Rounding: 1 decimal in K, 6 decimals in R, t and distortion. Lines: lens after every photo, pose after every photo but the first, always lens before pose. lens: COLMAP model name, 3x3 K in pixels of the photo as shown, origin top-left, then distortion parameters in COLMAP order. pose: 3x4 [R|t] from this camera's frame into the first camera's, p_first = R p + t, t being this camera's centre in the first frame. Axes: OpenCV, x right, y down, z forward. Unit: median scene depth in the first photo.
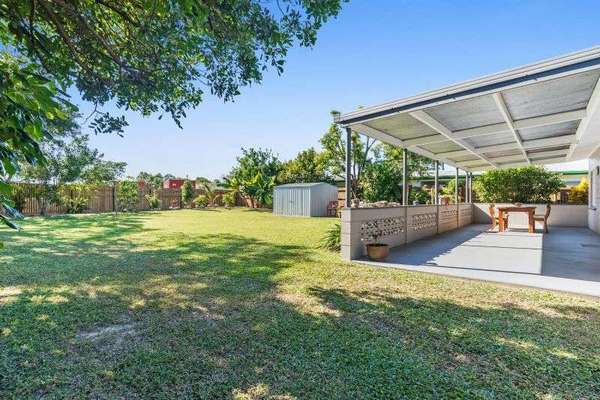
lens RADIAL K [[303.6, 0, 297.4], [0, 303.6, 200.1], [0, 0, 1]] dist [0.000047, 0.001681]
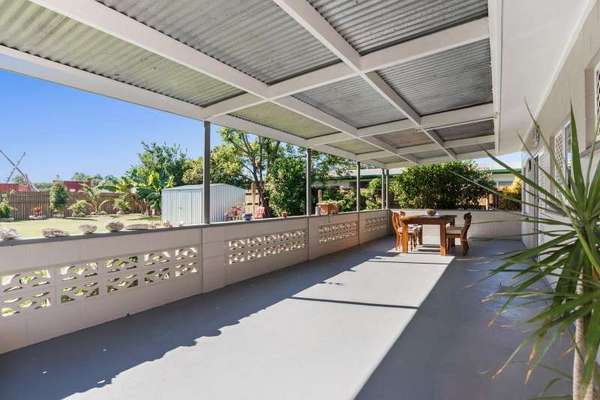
lens RADIAL K [[303.6, 0, 300.0], [0, 303.6, 199.3], [0, 0, 1]] dist [0.000047, 0.001681]
pose [[0.994098, -0.007493, 0.108228, 0.224701], [0.008540, 0.999921, -0.009216, -0.008433], [-0.108151, 0.010086, 0.994083, 0.210002]]
